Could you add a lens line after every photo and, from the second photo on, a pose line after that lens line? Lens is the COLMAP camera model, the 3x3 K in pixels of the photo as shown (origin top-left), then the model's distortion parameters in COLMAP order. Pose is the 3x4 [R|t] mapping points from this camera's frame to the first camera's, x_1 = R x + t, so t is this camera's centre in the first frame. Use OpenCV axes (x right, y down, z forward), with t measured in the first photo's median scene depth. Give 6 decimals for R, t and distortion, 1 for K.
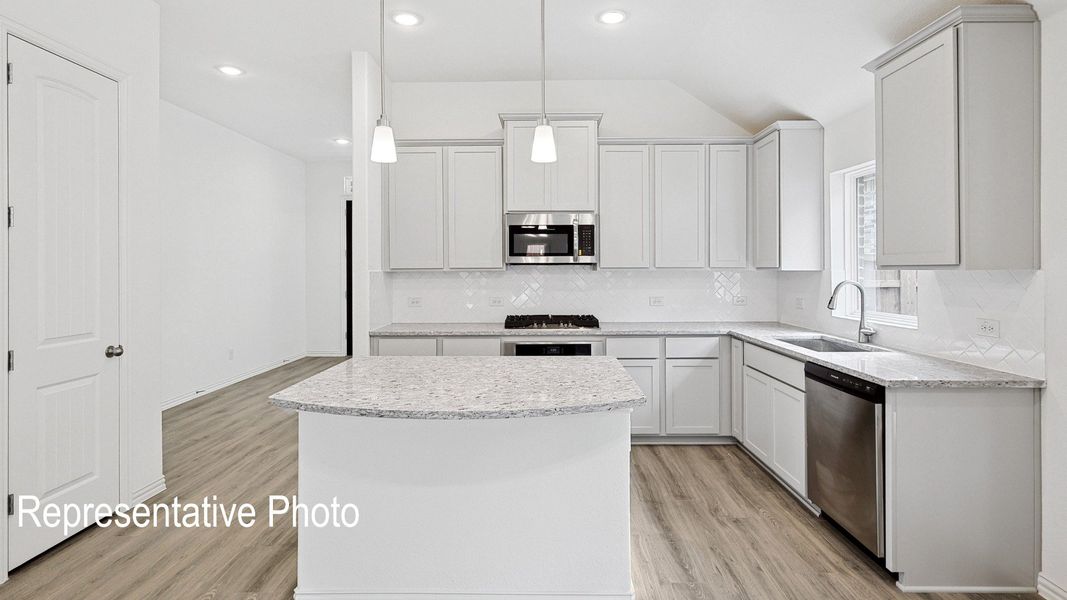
lens RADIAL K [[535.5, 0, 521.8], [0, 535.5, 267.1], [0, 0, 1]] dist [0.011098, -0.002759]
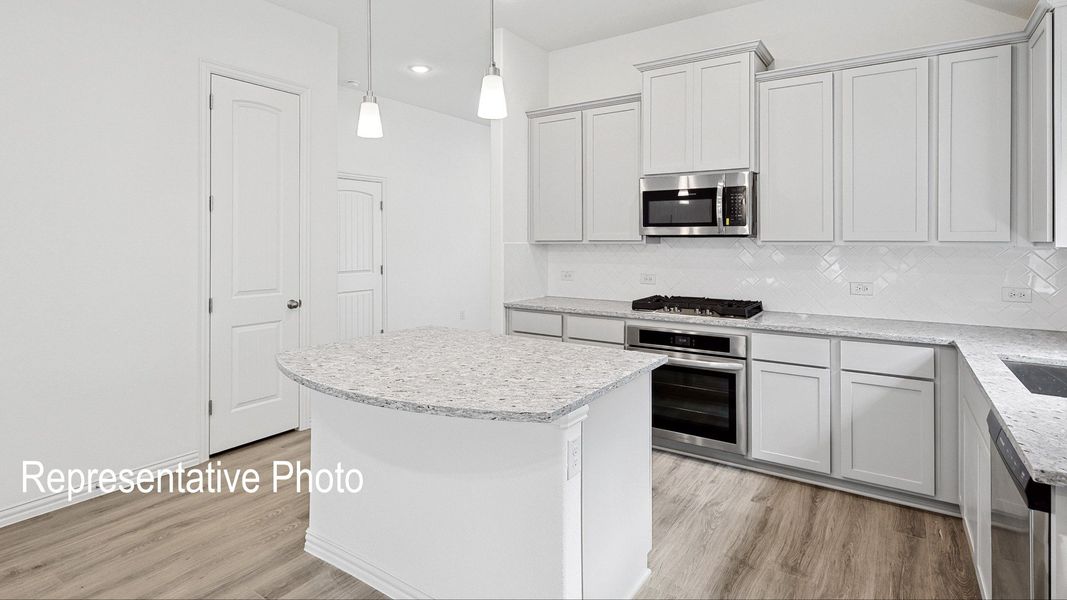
lens RADIAL K [[535.5, 0, 516.4], [0, 535.5, 238.8], [0, 0, 1]] dist [0.011098, -0.002759]
pose [[0.831284, 0.001913, -0.555845, 0.304538], [-0.002196, 0.999998, 0.000158, -0.001574], [0.555844, 0.001089, 0.831286, 0.170085]]
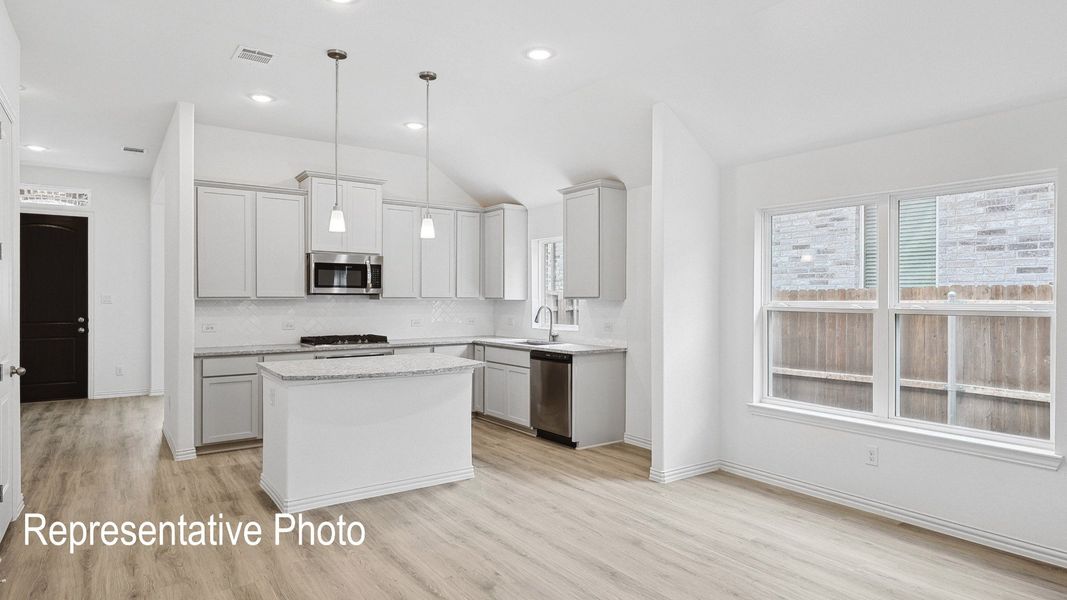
lens RADIAL K [[647.4, 0, 542.3], [0, 647.4, 295.0], [0, 0, 1]] dist [0.005947, 0.005377]
pose [[0.798903, 0.007438, 0.601414, -0.527452], [-0.005940, 0.999972, -0.004477, 0.000255], [-0.601430, 0.000004, 0.798925, -0.531059]]
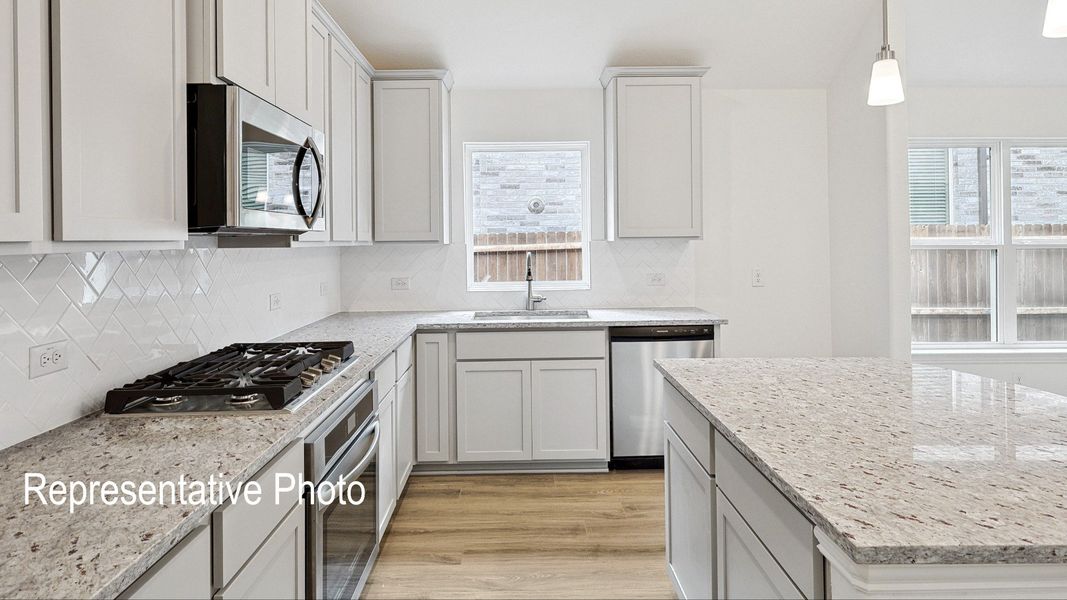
lens RADIAL K [[594.5, 0, 529.1], [0, 594.5, 235.5], [0, 0, 1]] dist [-0.005549, 0.000707]
pose [[-0.060572, 0.011484, 0.998098, -0.447526], [0.007755, 0.999909, -0.011034, 0.004651], [-0.998134, 0.007072, -0.060656, 0.878076]]
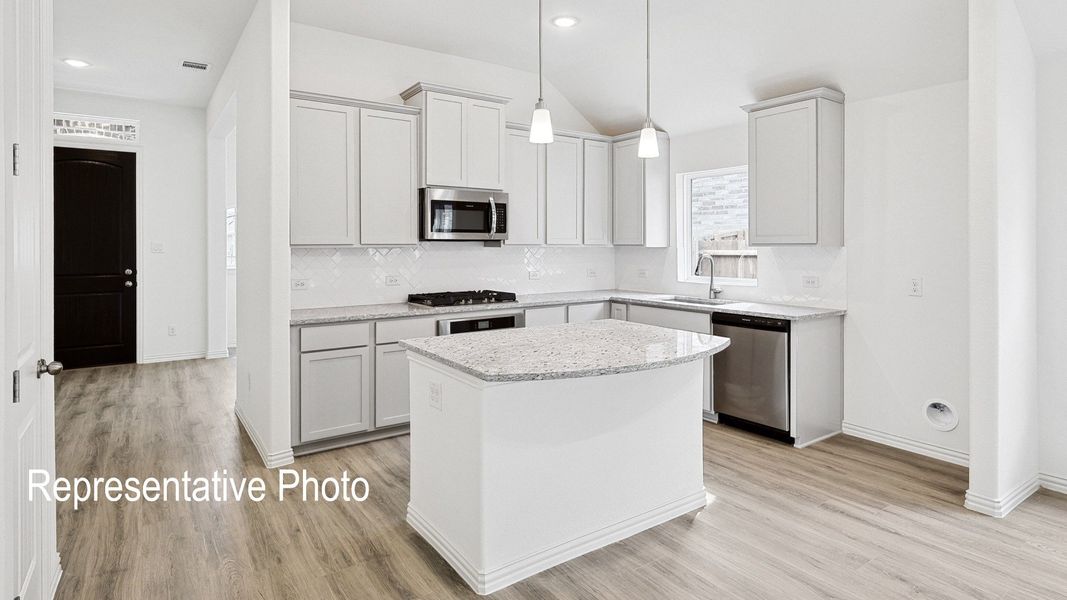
lens RADIAL K [[587.4, 0, 531.4], [0, 587.4, 243.1], [0, 0, 1]] dist [0.006722, 0.000914]
pose [[0.799807, 0.005226, 0.600234, -0.540740], [-0.003960, 0.999986, -0.003431, 0.002316], [-0.600244, 0.000367, 0.799817, 0.047741]]
